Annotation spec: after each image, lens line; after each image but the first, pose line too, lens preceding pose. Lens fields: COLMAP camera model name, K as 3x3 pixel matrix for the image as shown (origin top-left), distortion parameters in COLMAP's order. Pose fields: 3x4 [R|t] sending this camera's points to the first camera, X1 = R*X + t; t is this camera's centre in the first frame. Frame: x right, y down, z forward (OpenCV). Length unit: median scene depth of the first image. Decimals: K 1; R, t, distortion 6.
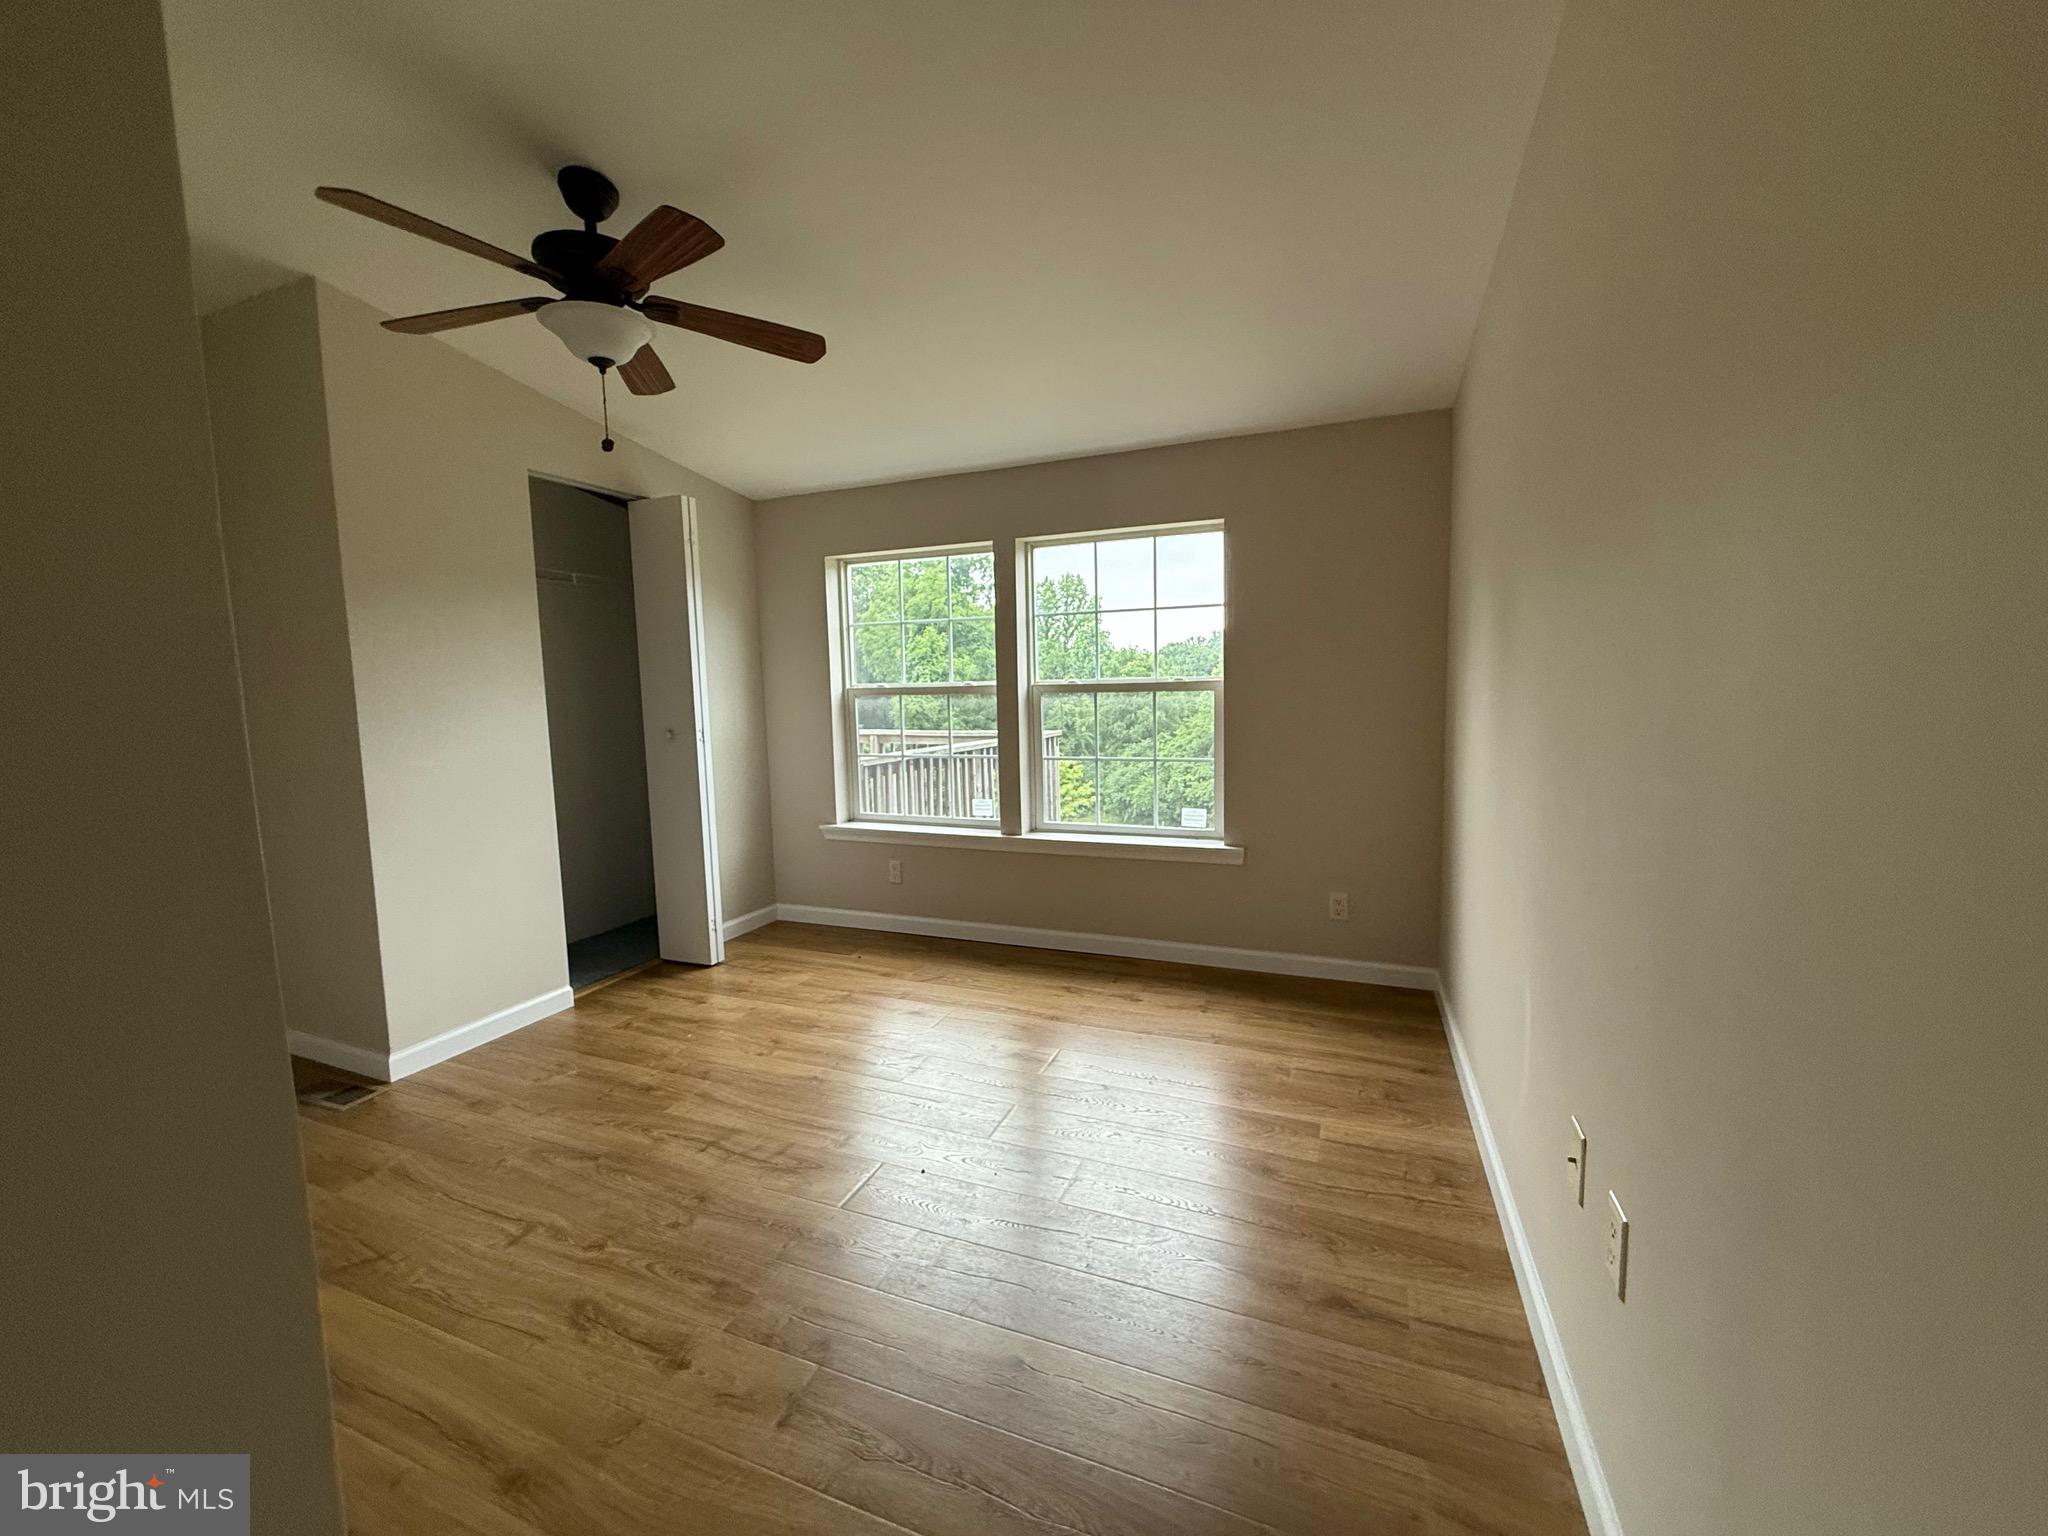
lens RADIAL K [[813.5, 0, 1035.9], [0, 813.5, 773.7], [0, 0, 1]] dist [-0.006768, 0.001039]
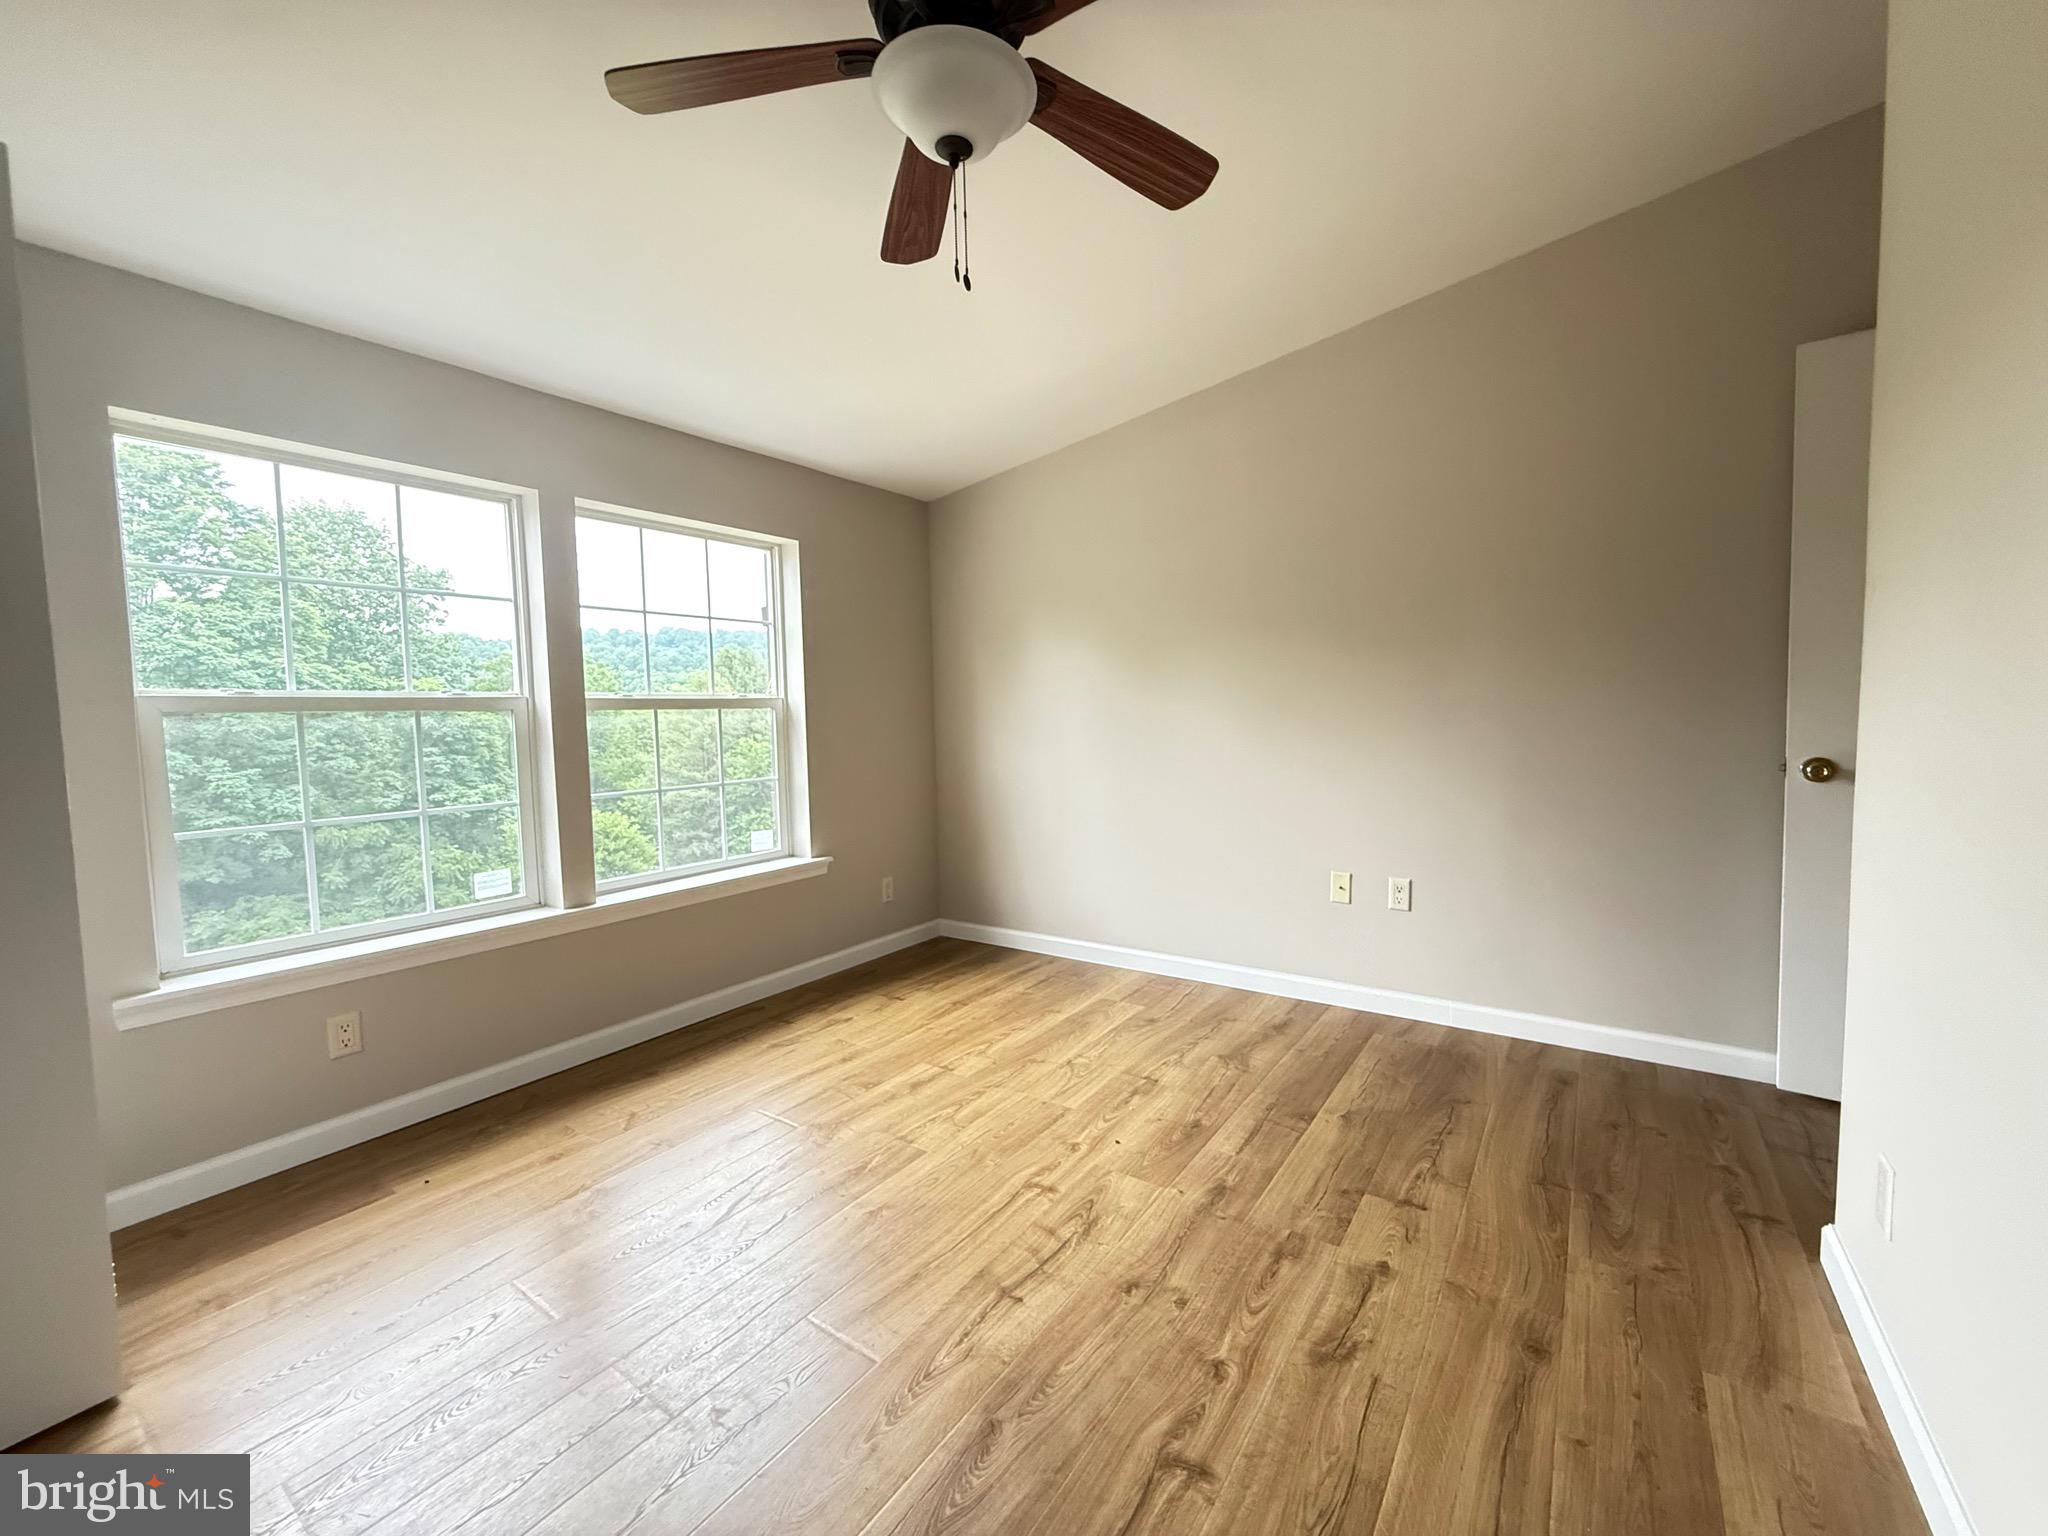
lens RADIAL K [[813.5, 0, 1021.0], [0, 813.5, 757.1], [0, 0, 1]] dist [-0.006768, 0.001039]
pose [[0.238659, -0.036939, 0.970401, -0.975388], [0.129310, 0.991586, 0.005943, -0.012908], [-0.962456, 0.124065, 0.241427, 0.688098]]
